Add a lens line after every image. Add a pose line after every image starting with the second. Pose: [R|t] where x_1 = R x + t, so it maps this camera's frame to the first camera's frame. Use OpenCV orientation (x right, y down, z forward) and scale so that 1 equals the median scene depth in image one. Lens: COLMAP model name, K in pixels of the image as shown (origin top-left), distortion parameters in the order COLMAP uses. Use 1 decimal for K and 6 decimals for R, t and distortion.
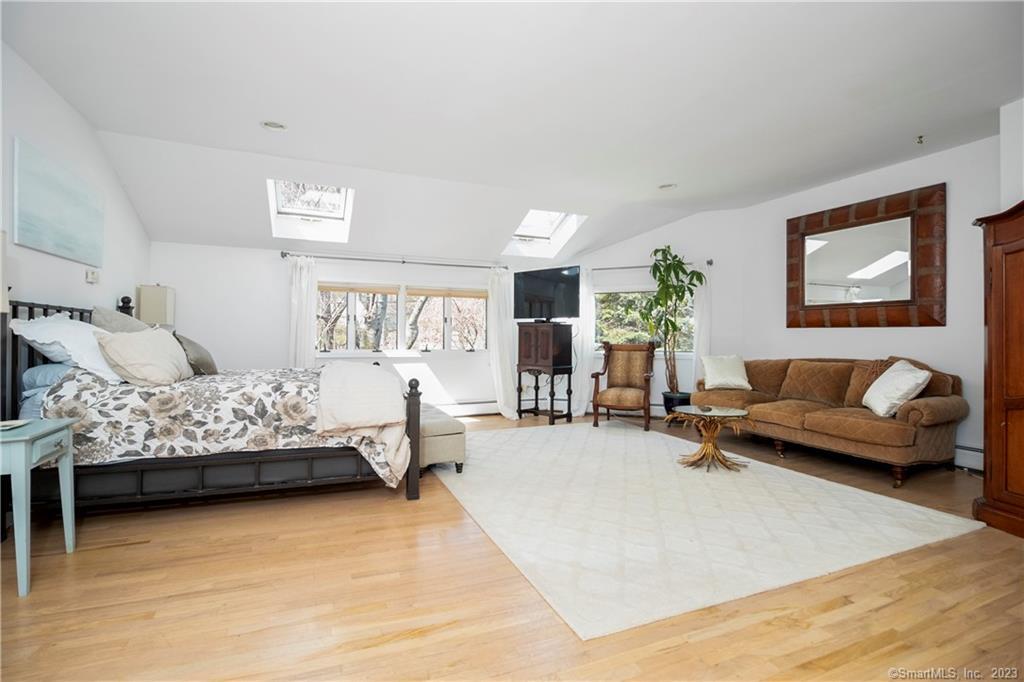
lens RADIAL K [[478.5, 0, 508.6], [0, 478.5, 334.9], [0, 0, 1]] dist [-0.003550, -0.005447]
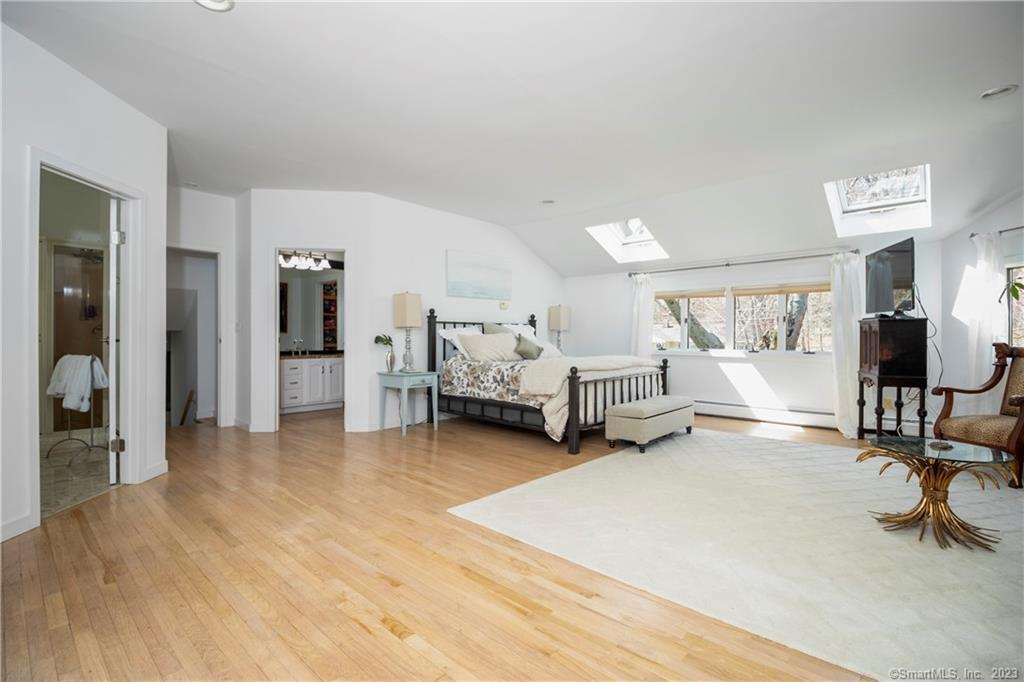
lens RADIAL K [[478.5, 0, 513.5], [0, 478.5, 340.2], [0, 0, 1]] dist [-0.003550, -0.005447]
pose [[0.410537, -0.000460, -0.911844, 1.110615], [0.003132, 0.999995, 0.000905, 0.016434], [0.911839, -0.003227, 0.410536, 0.317023]]
